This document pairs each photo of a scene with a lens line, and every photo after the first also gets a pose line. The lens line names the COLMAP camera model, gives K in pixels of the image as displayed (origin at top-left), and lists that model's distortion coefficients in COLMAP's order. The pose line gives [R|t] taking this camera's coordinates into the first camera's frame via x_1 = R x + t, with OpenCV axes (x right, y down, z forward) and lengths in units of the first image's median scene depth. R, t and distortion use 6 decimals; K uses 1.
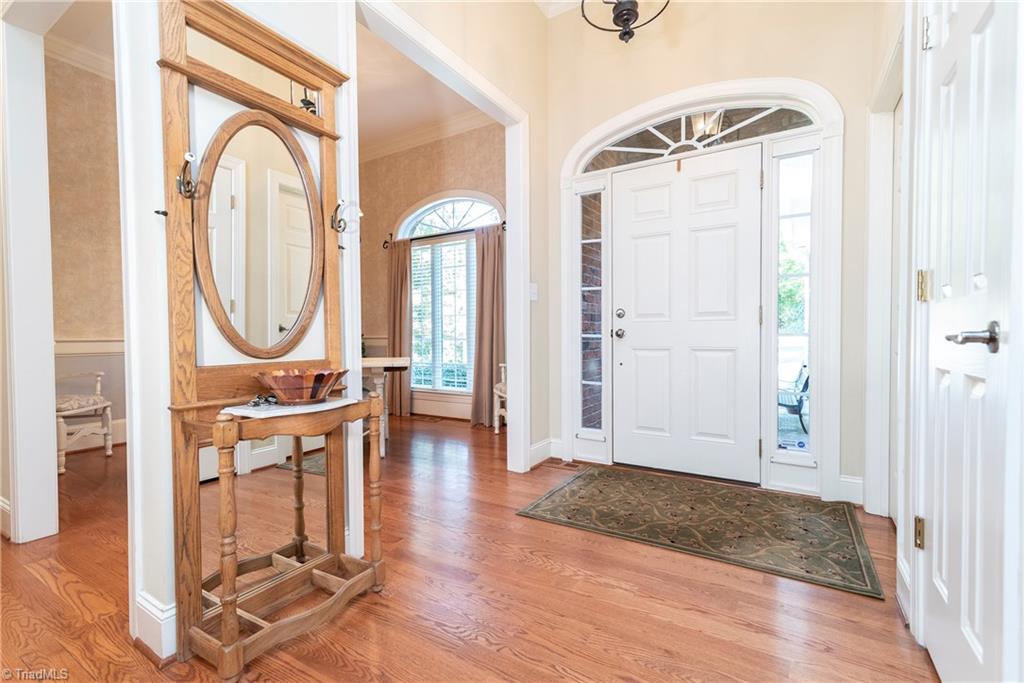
lens RADIAL K [[464.9, 0, 512.2], [0, 464.9, 343.9], [0, 0, 1]] dist [0.001673, 0.000155]
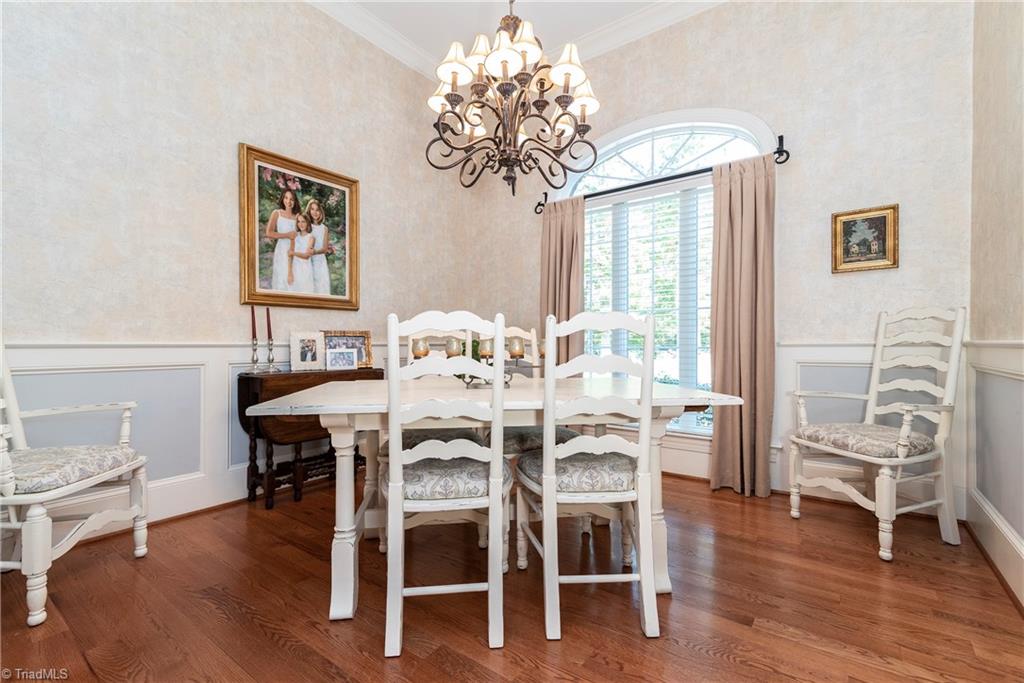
lens RADIAL K [[464.9, 0, 508.4], [0, 464.9, 342.3], [0, 0, 1]] dist [0.001673, 0.000155]
pose [[0.996618, 0.003938, -0.082077, -0.299046], [-0.005954, 0.999686, -0.024328, 0.000826], [0.081956, 0.024734, 0.996329, 0.369277]]
